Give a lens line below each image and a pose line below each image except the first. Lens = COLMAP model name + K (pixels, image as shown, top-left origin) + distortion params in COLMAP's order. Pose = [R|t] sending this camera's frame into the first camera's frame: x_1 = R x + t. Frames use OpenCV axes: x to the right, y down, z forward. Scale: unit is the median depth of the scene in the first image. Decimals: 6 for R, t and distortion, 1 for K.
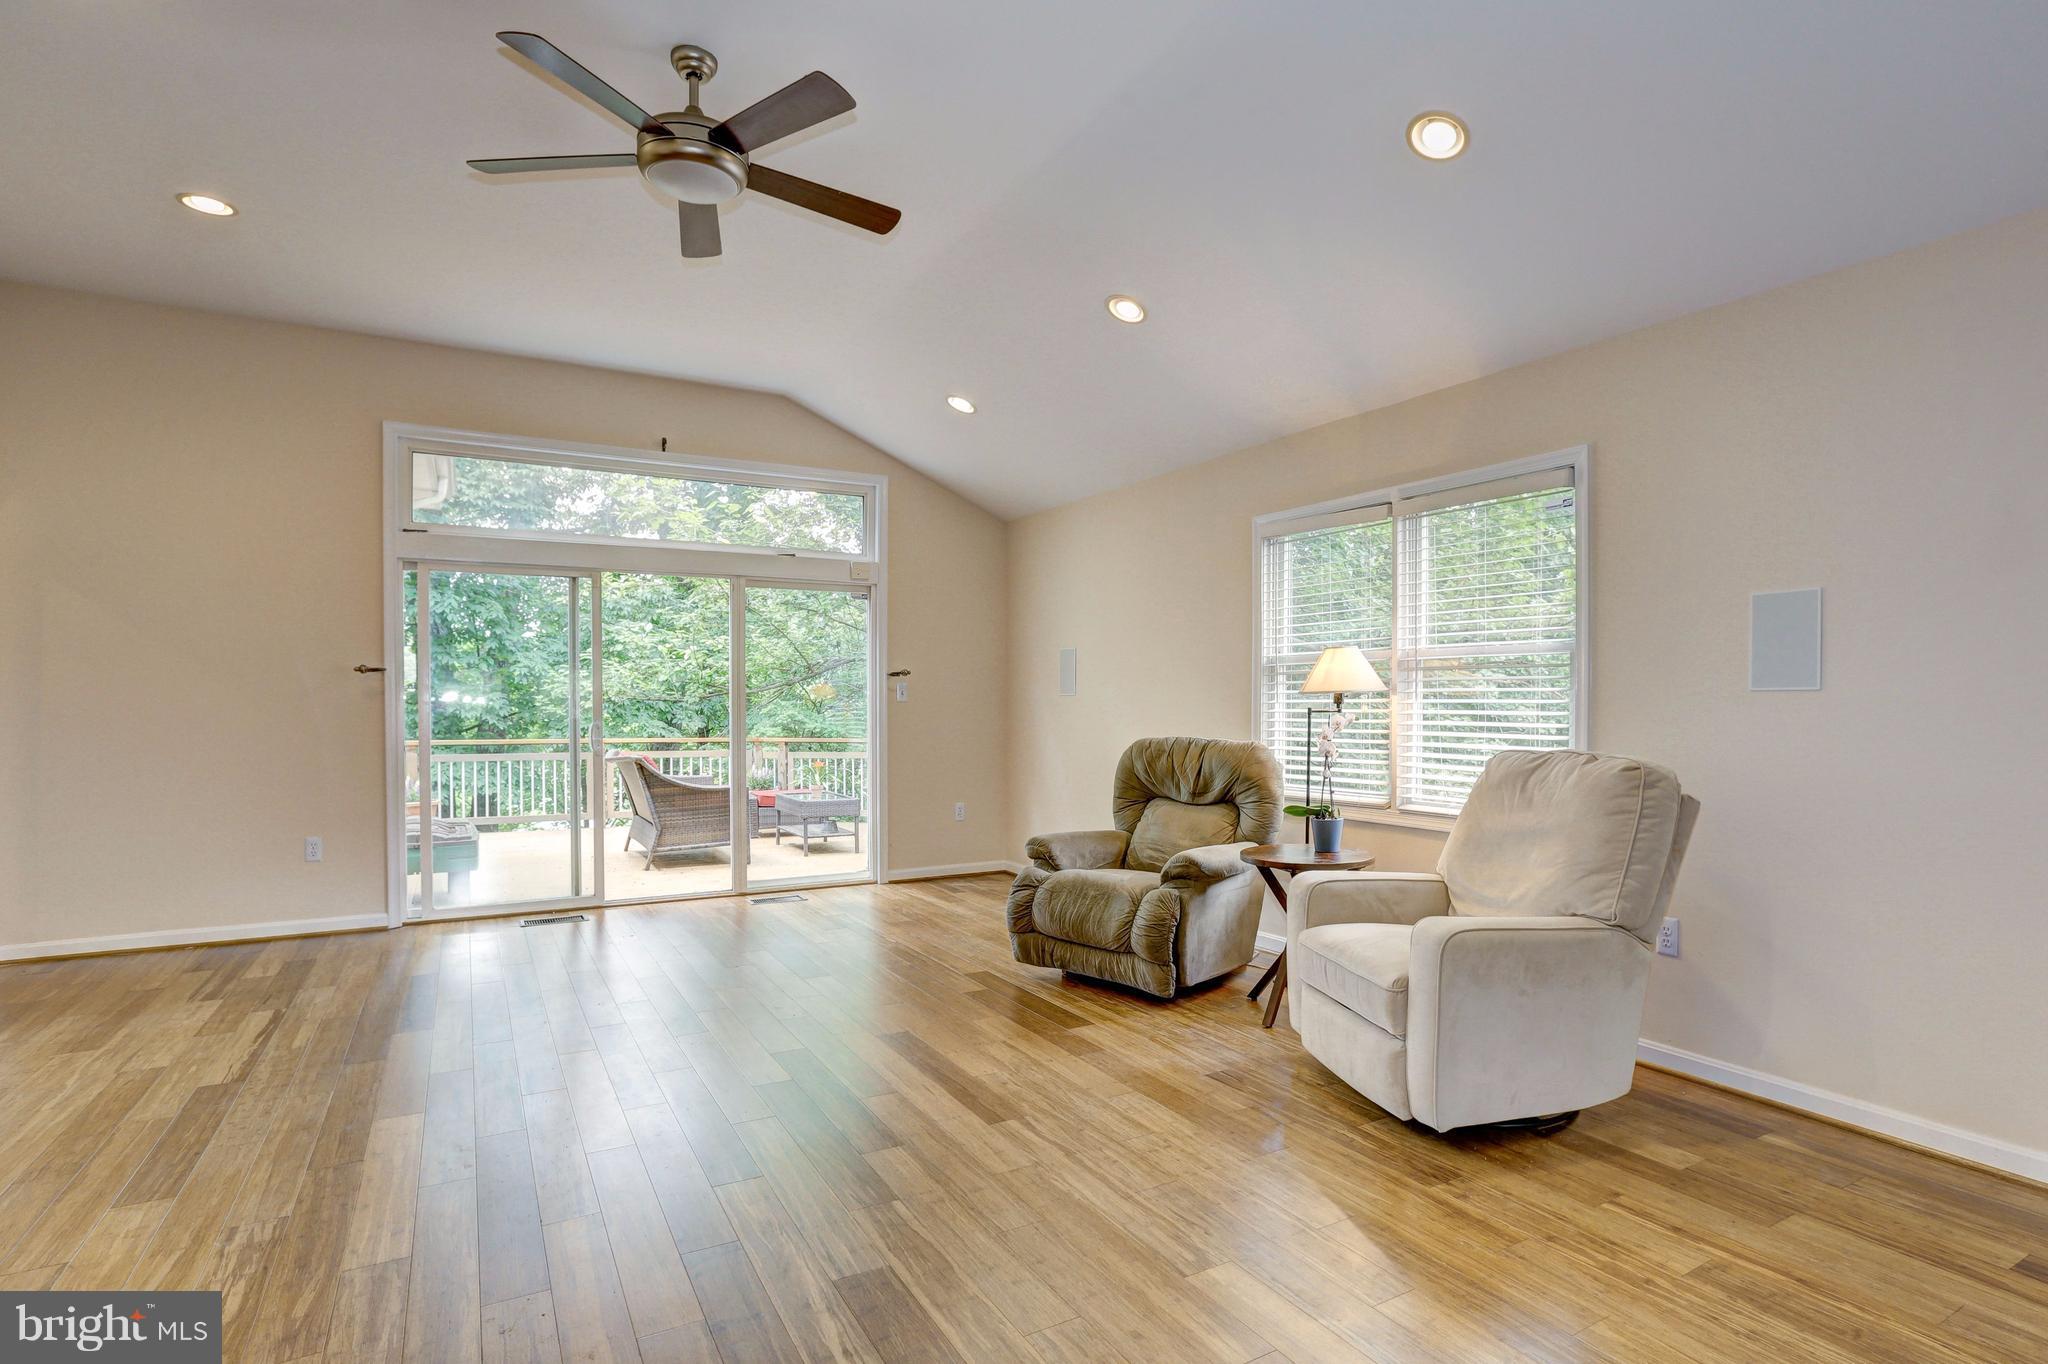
lens RADIAL K [[1040.2, 0, 1051.0], [0, 1040.2, 698.2], [0, 0, 1]] dist [-0.034319, 0.002196]
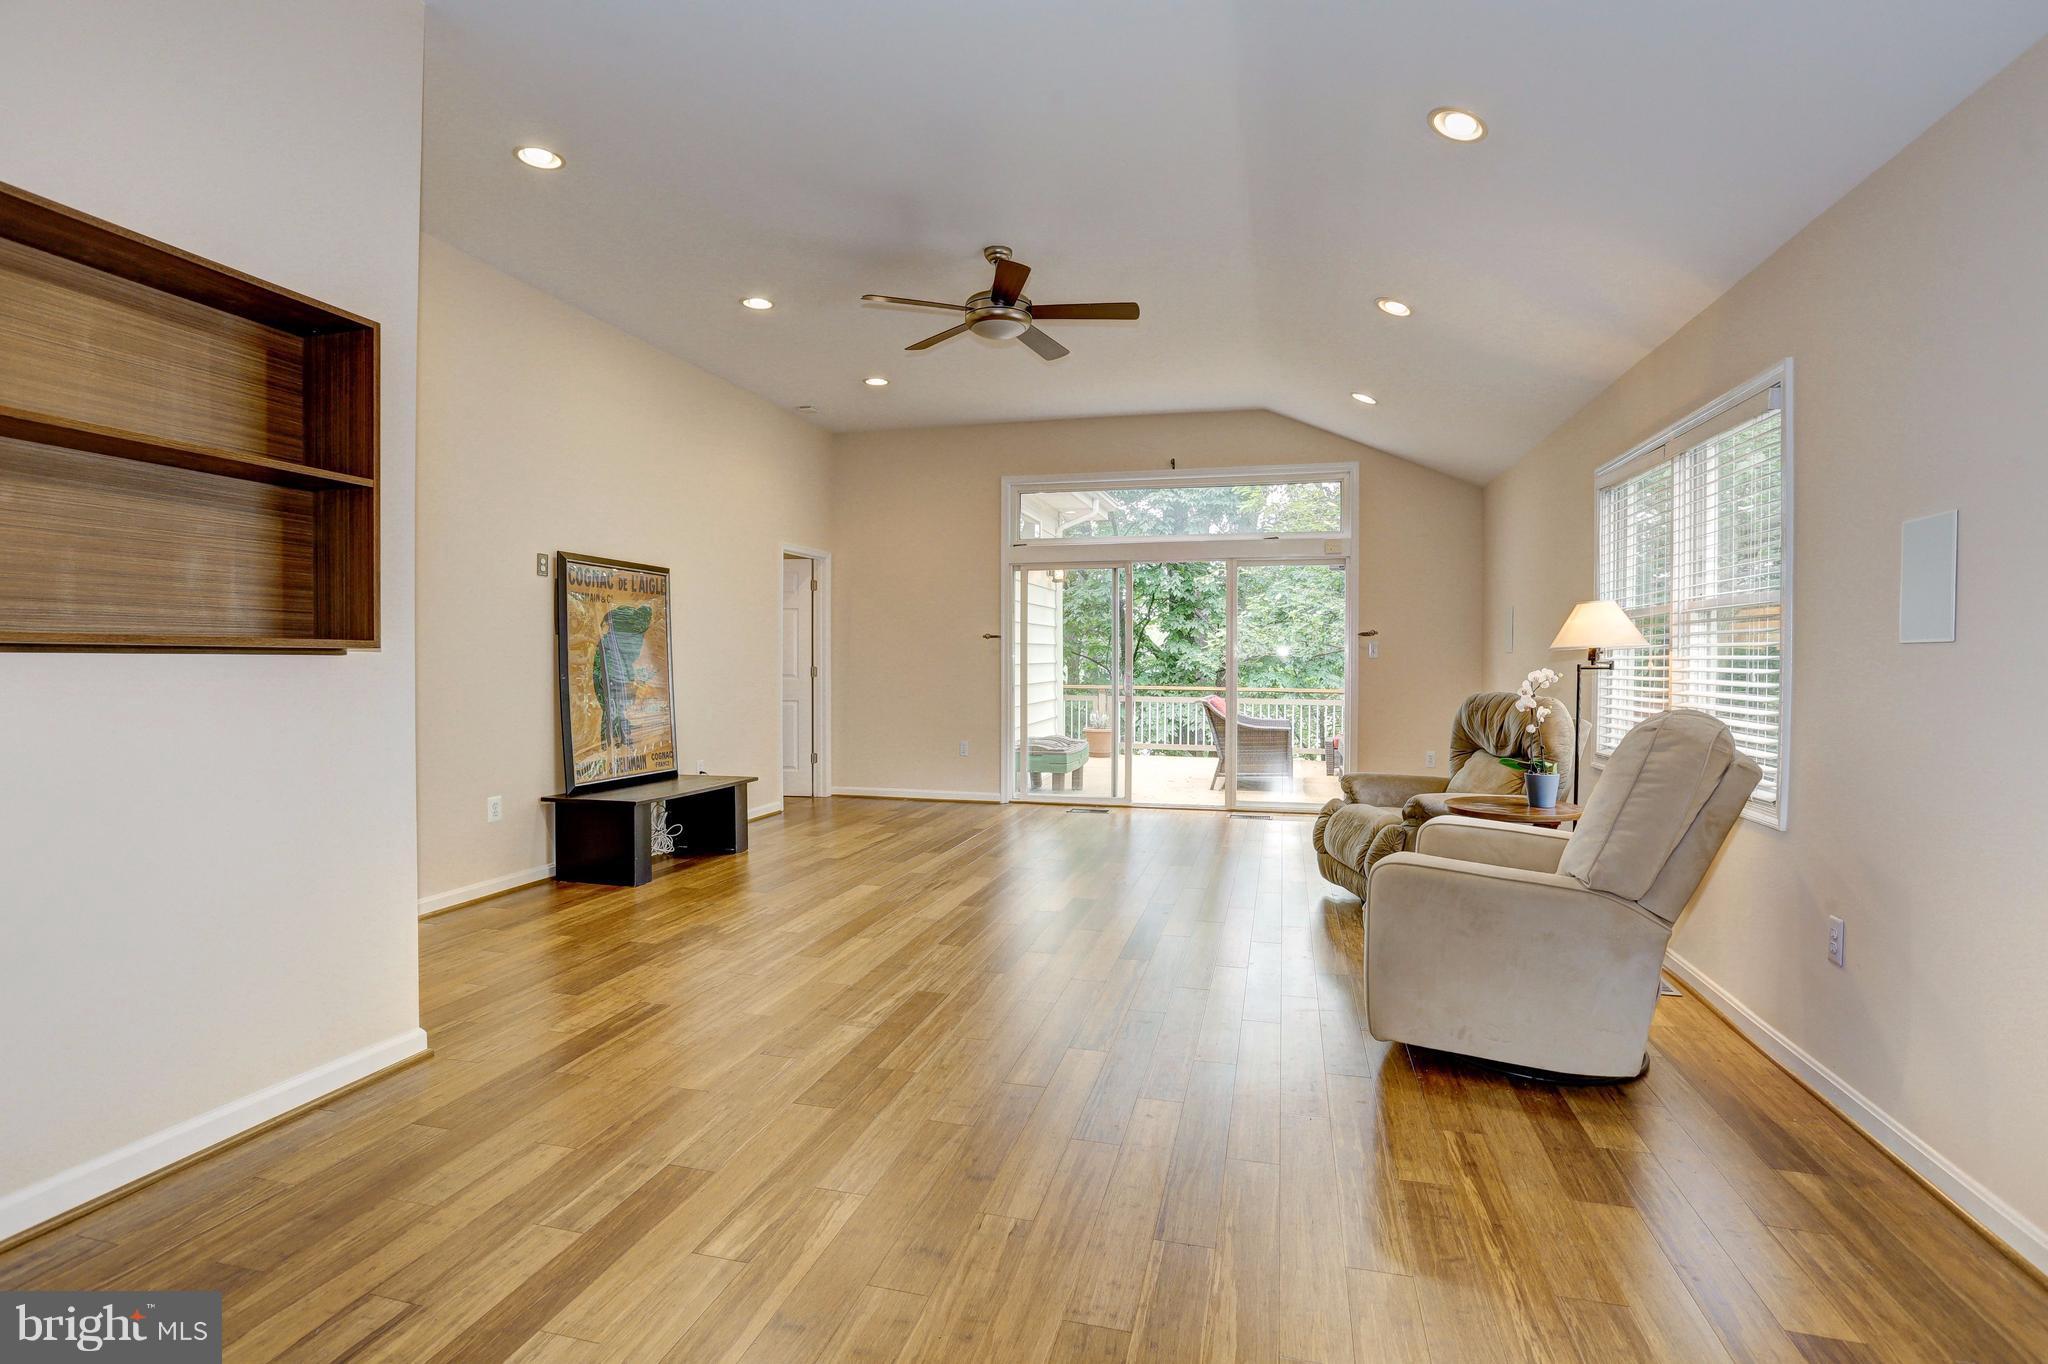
lens RADIAL K [[964.3, 0, 1015.4], [0, 964.3, 647.1], [0, 0, 1]] dist [-0.027230, 0.000239]
pose [[0.697008, -0.006832, -0.717031, 0.539489], [0.001124, 0.999964, -0.008435, 0.000109], [0.717062, 0.005073, 0.696991, -0.008707]]
